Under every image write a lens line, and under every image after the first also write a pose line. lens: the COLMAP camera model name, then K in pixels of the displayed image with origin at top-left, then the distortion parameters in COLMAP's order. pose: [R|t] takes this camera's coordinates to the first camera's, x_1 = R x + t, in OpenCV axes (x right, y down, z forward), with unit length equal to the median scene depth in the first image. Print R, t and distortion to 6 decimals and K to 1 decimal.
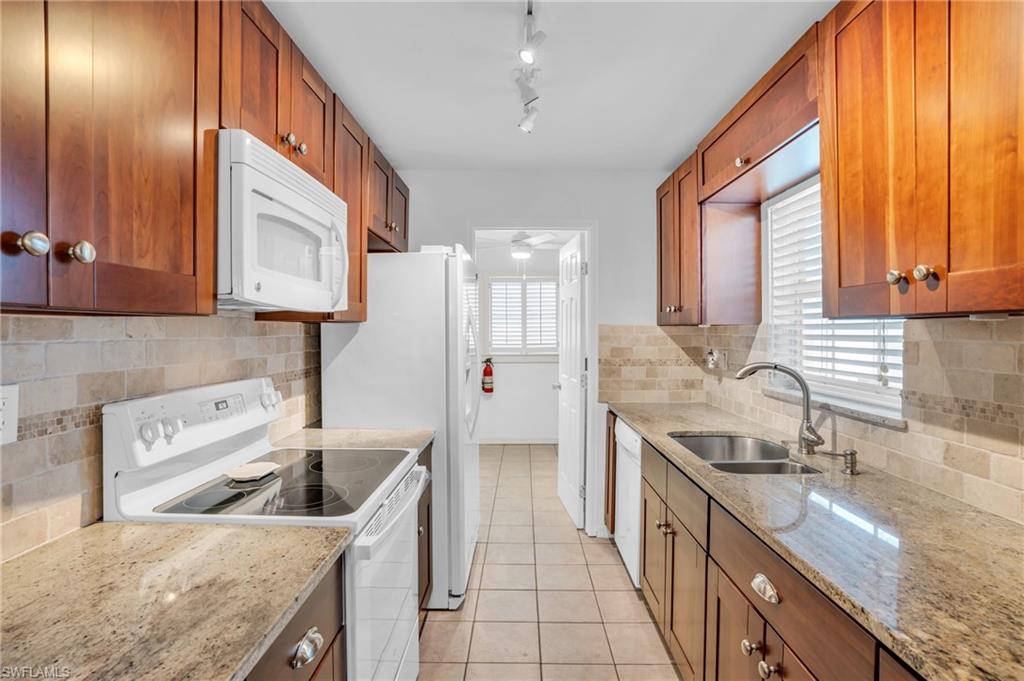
lens RADIAL K [[469.7, 0, 512.0], [0, 469.7, 340.5], [0, 0, 1]] dist [-0.056947, 0.017941]
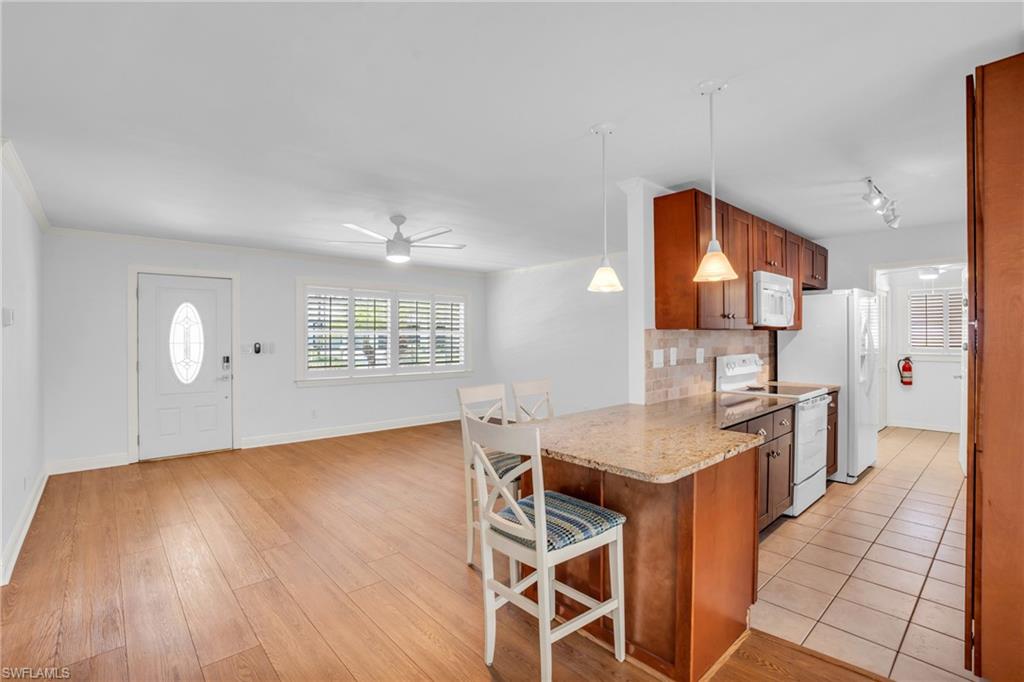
lens RADIAL K [[475.5, 0, 525.6], [0, 475.5, 334.7], [0, 0, 1]] dist [-0.051540, 0.019427]
pose [[0.679819, -0.001368, -0.733378, 0.356651], [-0.014213, 0.999786, -0.015040, 0.027439], [0.733242, 0.020647, 0.679654, -1.237807]]
